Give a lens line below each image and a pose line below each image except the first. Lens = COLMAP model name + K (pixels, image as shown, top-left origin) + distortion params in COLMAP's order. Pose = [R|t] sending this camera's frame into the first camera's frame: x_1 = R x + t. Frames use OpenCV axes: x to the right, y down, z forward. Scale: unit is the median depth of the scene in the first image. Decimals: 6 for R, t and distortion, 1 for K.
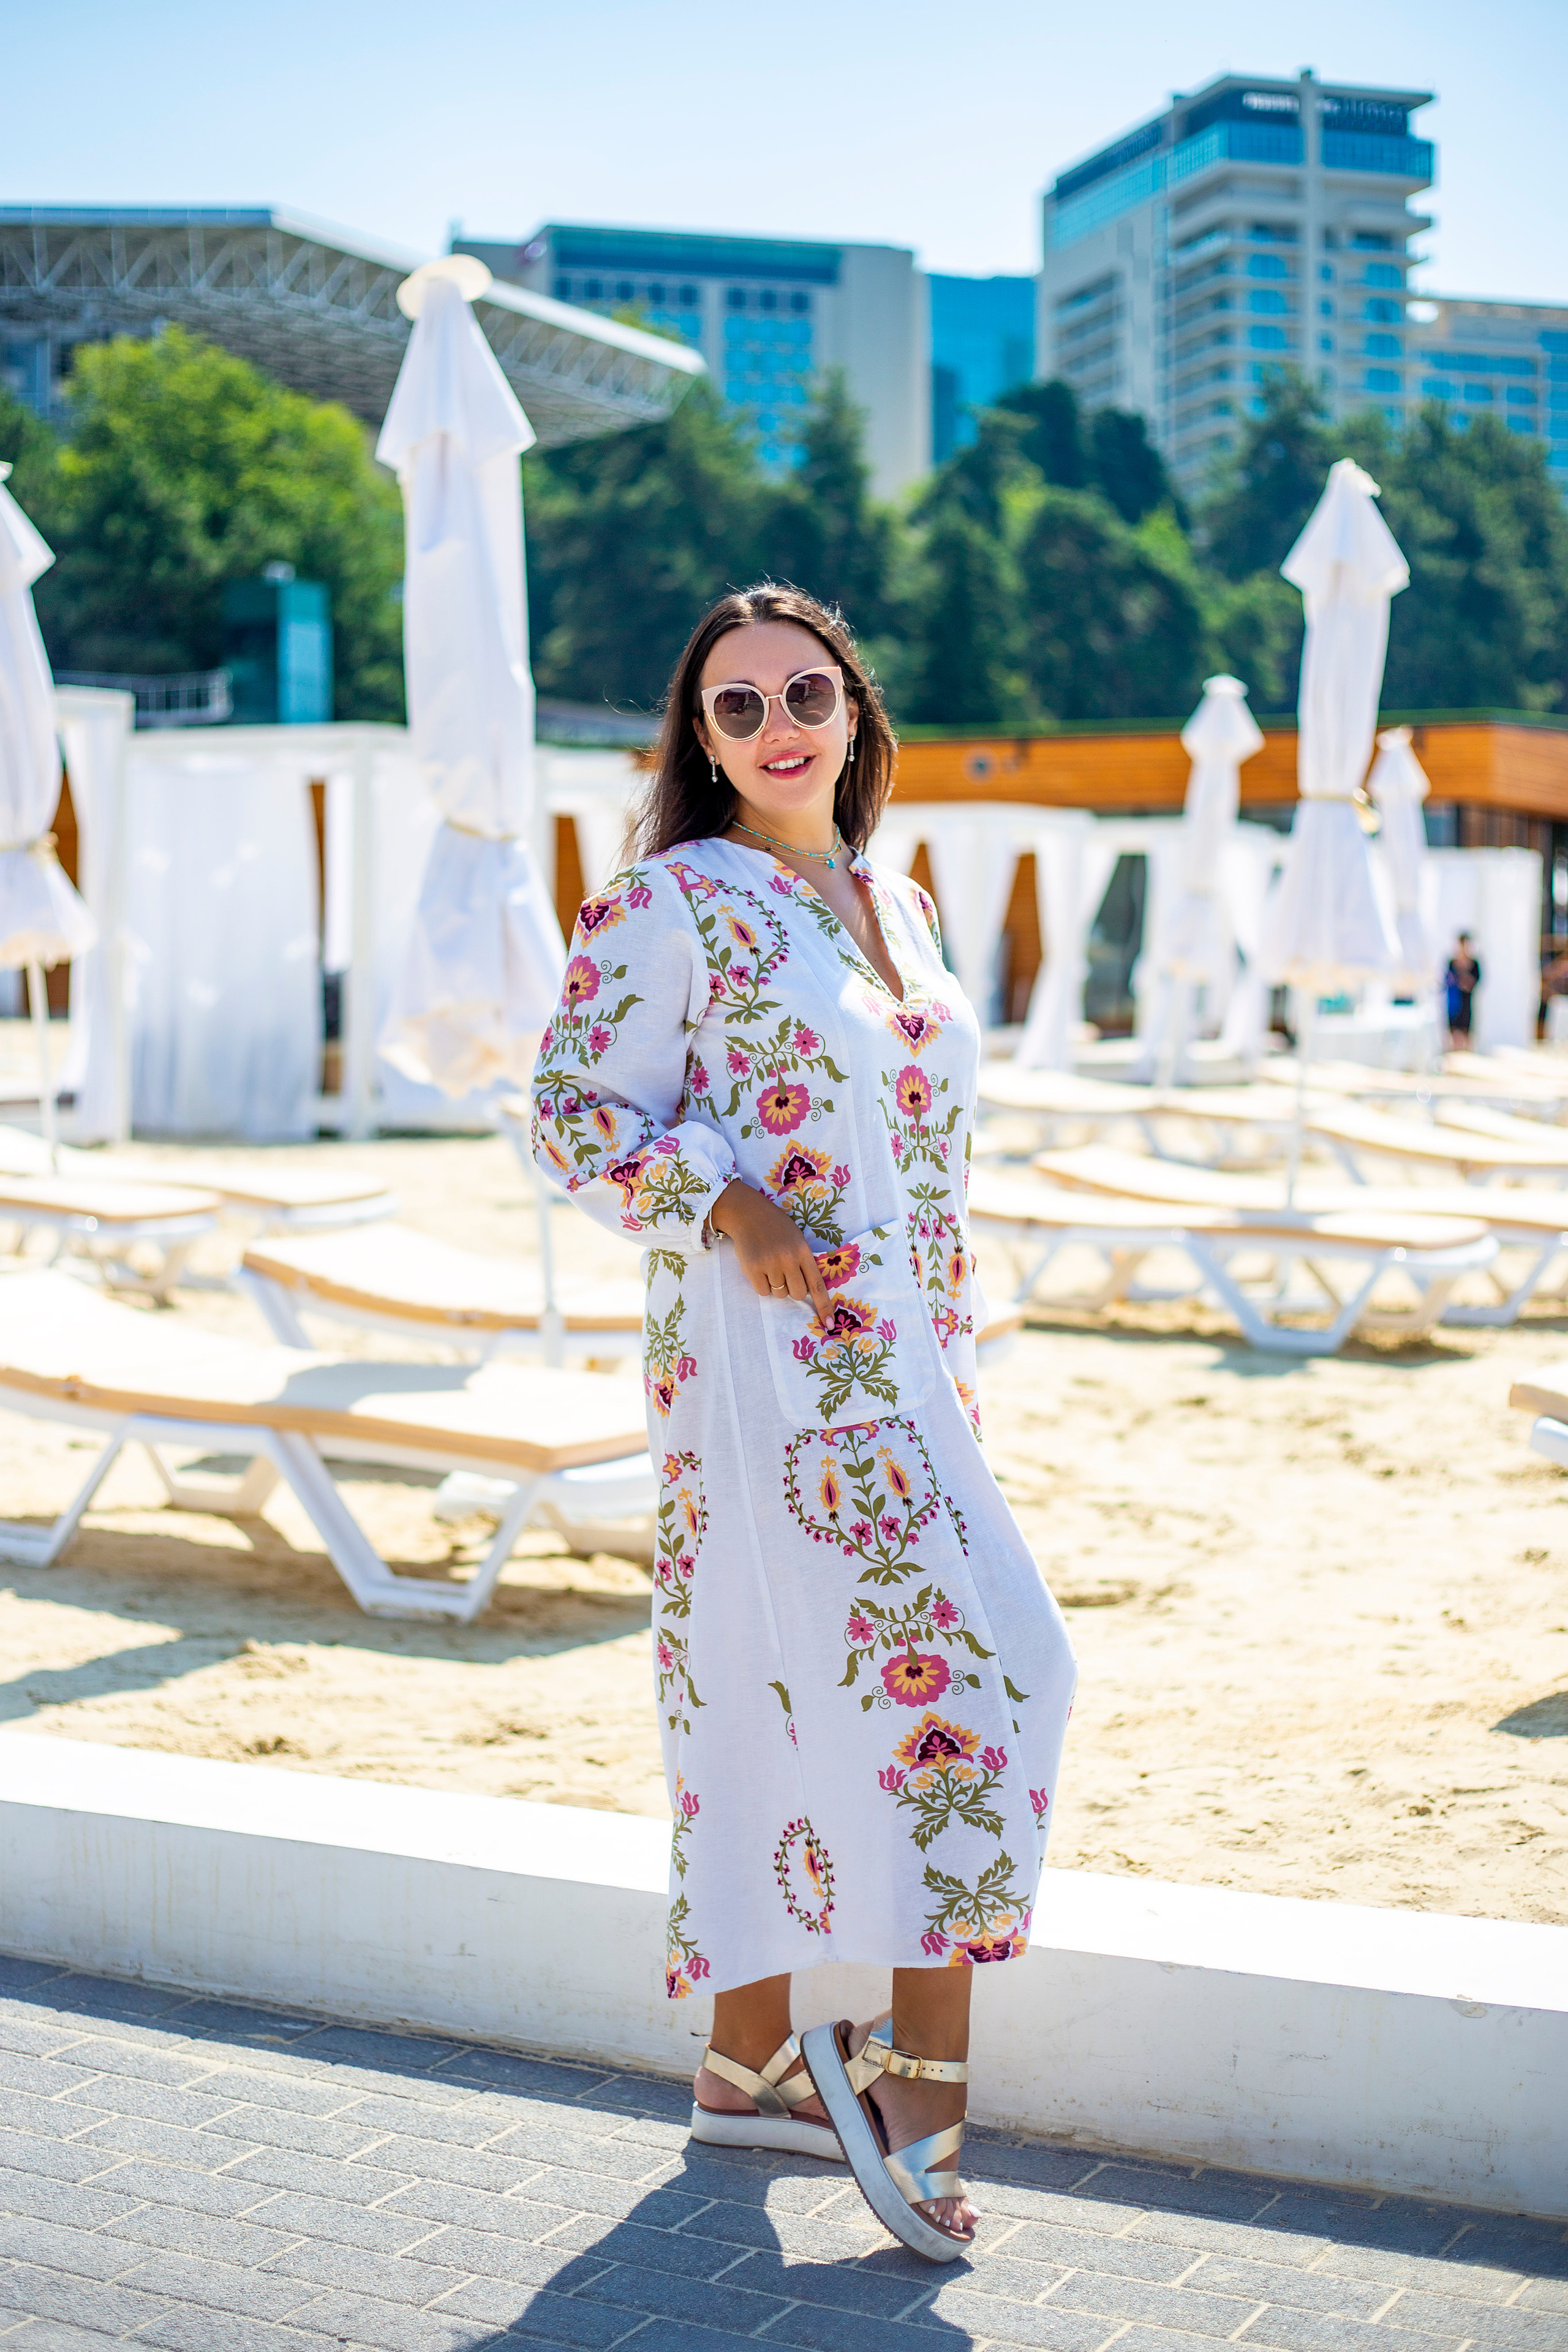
lens RADIAL K [[3499.5, 0, 784.0], [0, 3499.5, 1176.0], [0, 0, 1]] dist [-0.099747, -0.027487]
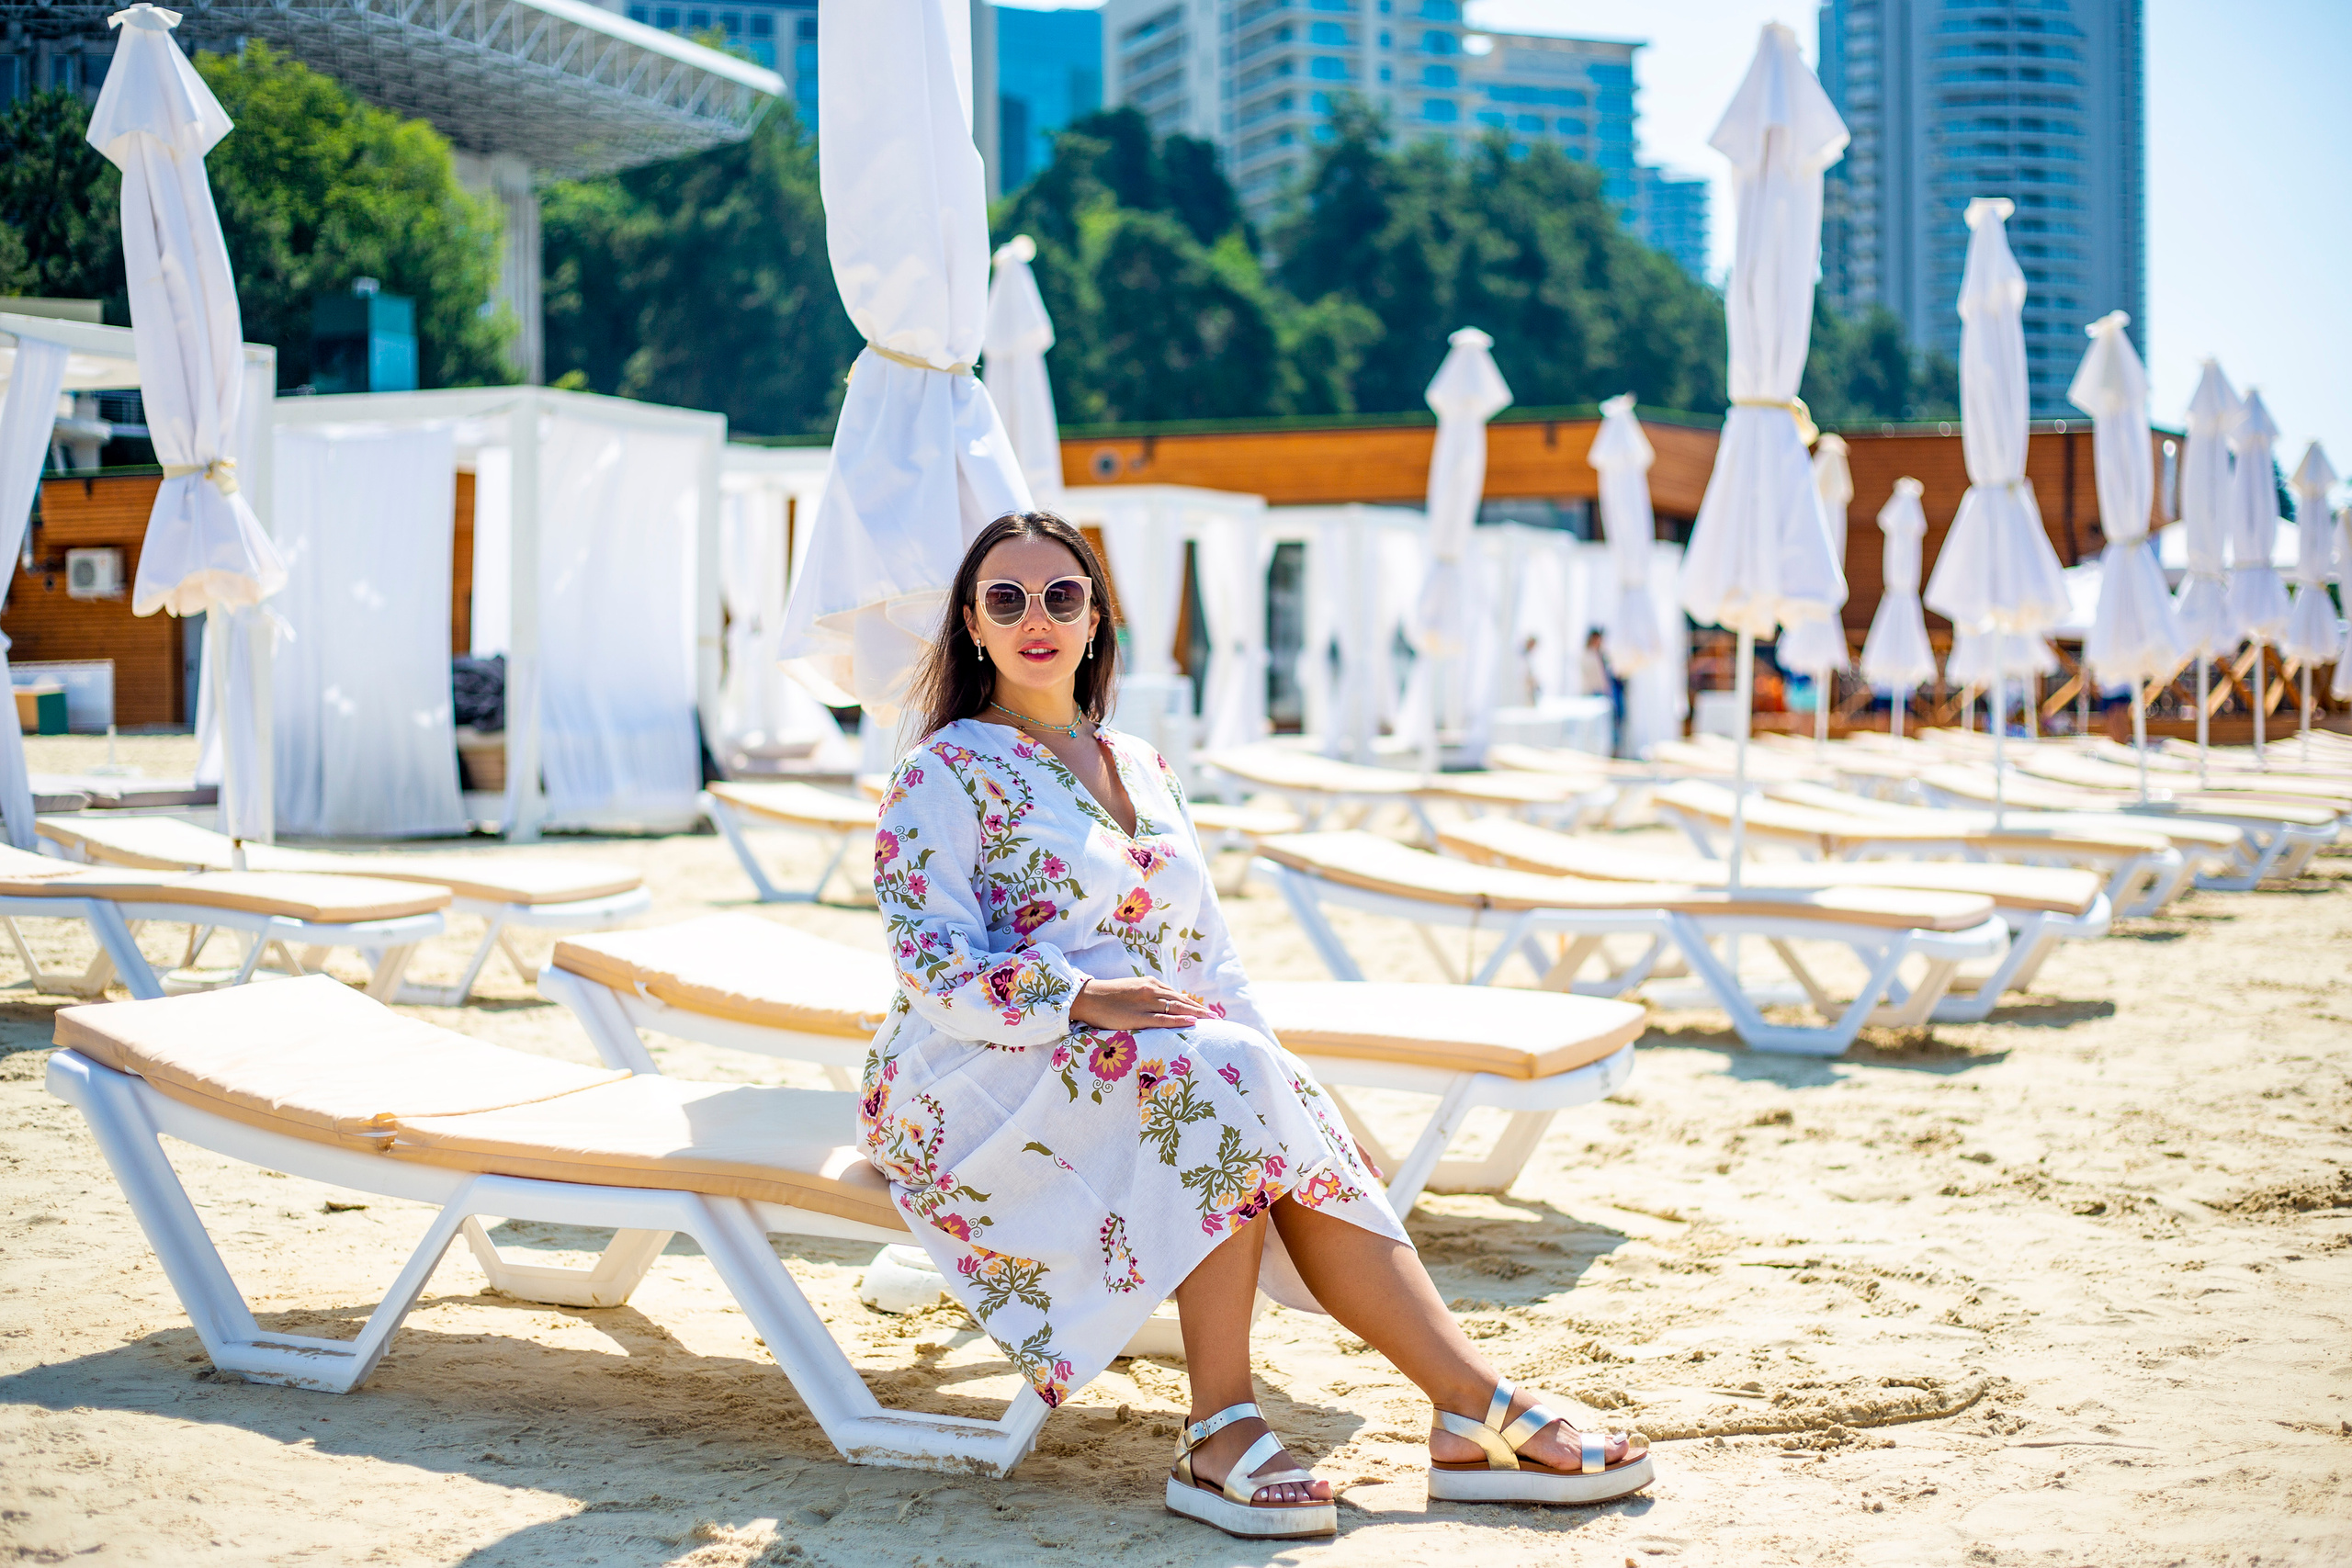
lens RADIAL K [[3237.3, 0, 1042.9], [0, 3237.3, 785.3], [0, 0, 1]] dist [-0.130401, 0.024257]
pose [[0.996644, -0.010643, 0.081165, -0.028753], [0.013567, 0.999275, -0.035567, 0.003550], [-0.080728, 0.036549, 0.996066, 0.080179]]
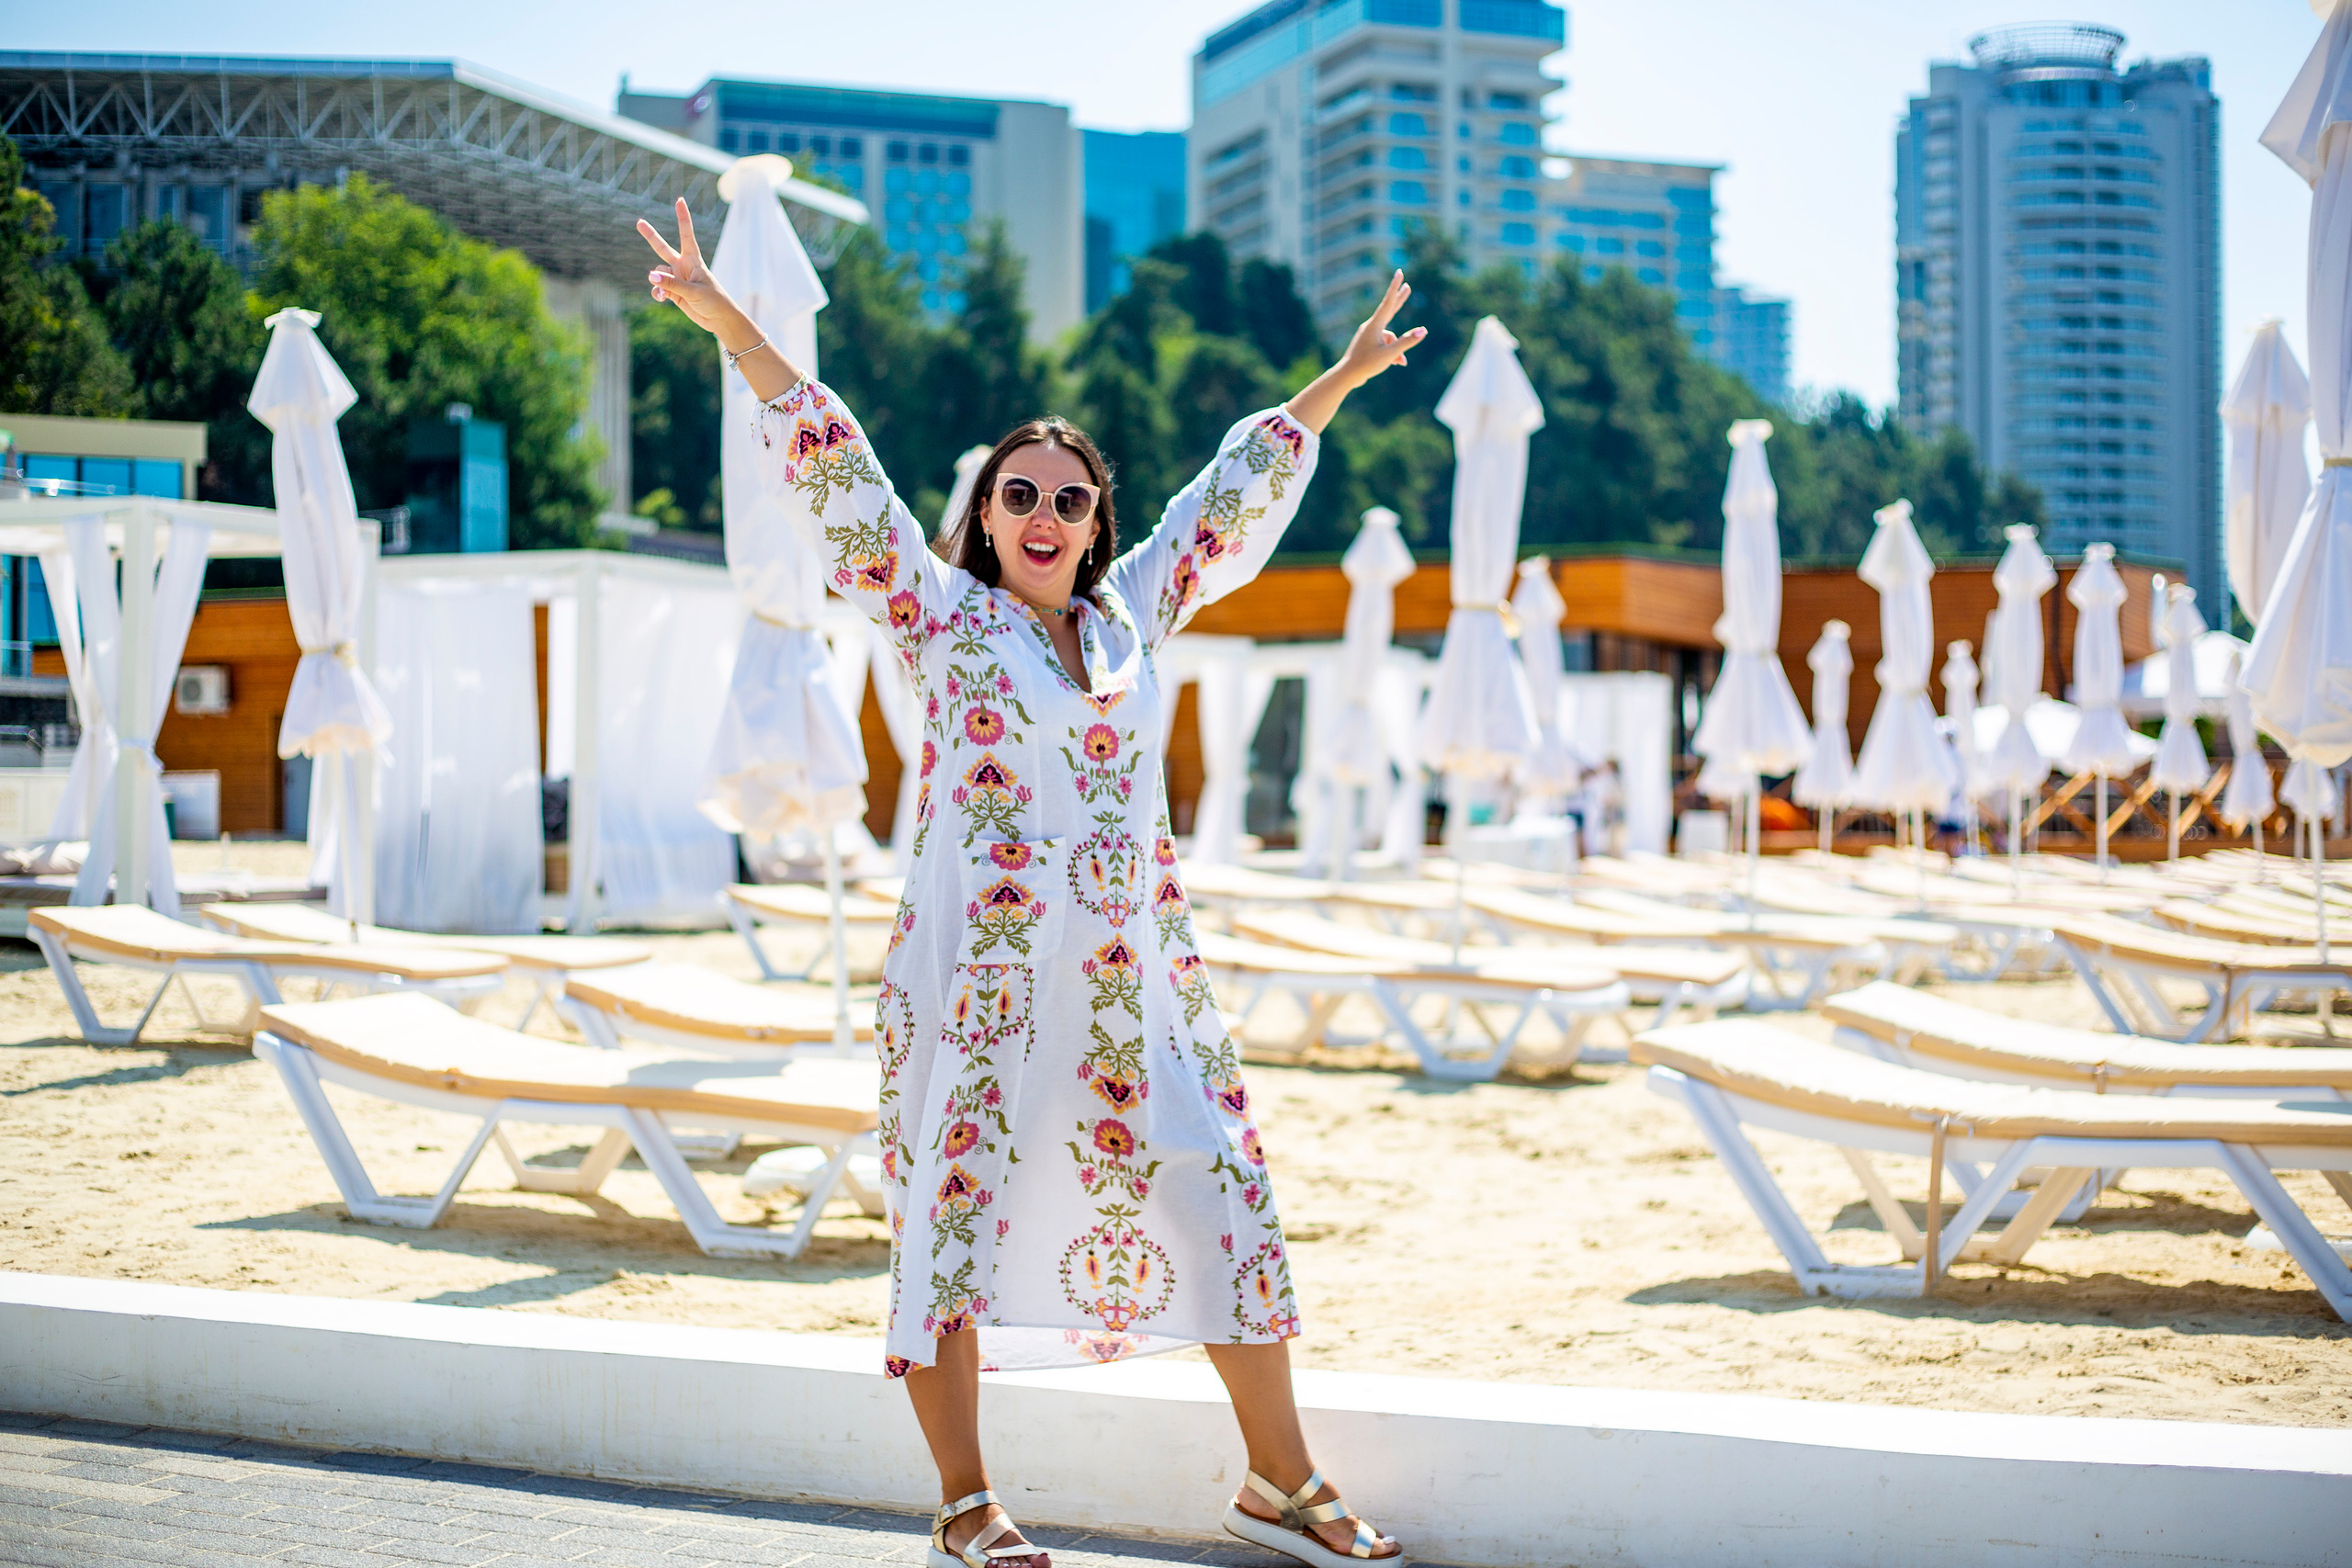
lens RADIAL K [[3585.5, 0, 1176.0], [0, 3585.5, 784.0], [0, 0, 1]] dist [-0.129923, 0.022162]
pose [[0.997344, -0.001602, 0.072822, -0.010241], [0.006621, 0.997613, -0.068729, 0.010490], [-0.072538, 0.069028, 0.994974, -0.057875]]
